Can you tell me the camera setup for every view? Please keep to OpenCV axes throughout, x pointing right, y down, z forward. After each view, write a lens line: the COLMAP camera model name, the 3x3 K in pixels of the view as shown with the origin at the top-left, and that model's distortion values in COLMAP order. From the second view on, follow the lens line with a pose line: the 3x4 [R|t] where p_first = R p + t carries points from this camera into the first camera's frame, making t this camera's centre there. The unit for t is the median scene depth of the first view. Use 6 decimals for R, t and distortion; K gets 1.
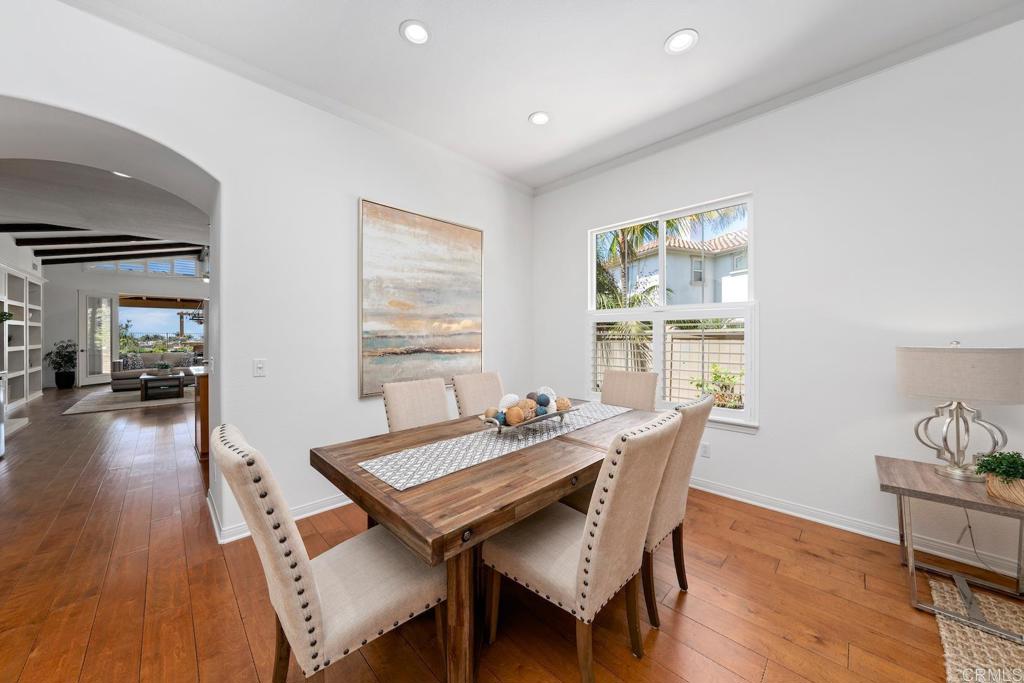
lens RADIAL K [[356.1, 0, 513.3], [0, 356.1, 332.8], [0, 0, 1]] dist [-0.019986, 0.003194]
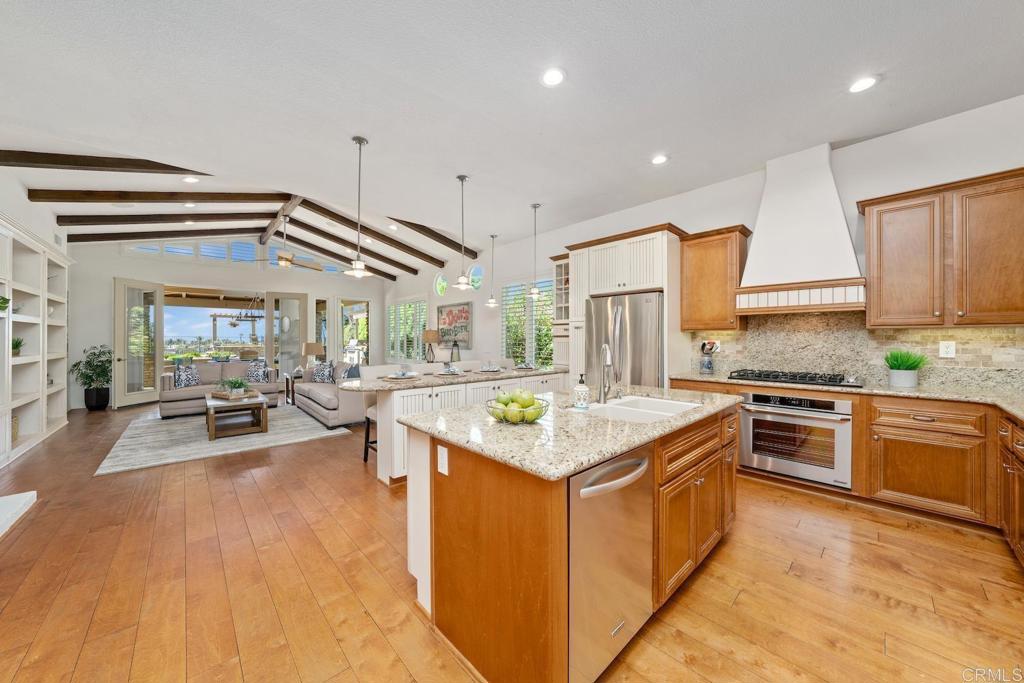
lens RADIAL K [[356.1, 0, 502.7], [0, 356.1, 339.2], [0, 0, 1]] dist [-0.019986, 0.003194]
pose [[0.998872, 0.006777, -0.046994, -0.417788], [-0.006761, 0.999977, 0.000500, 0.002477], [0.046997, -0.000182, 0.998895, 0.318252]]
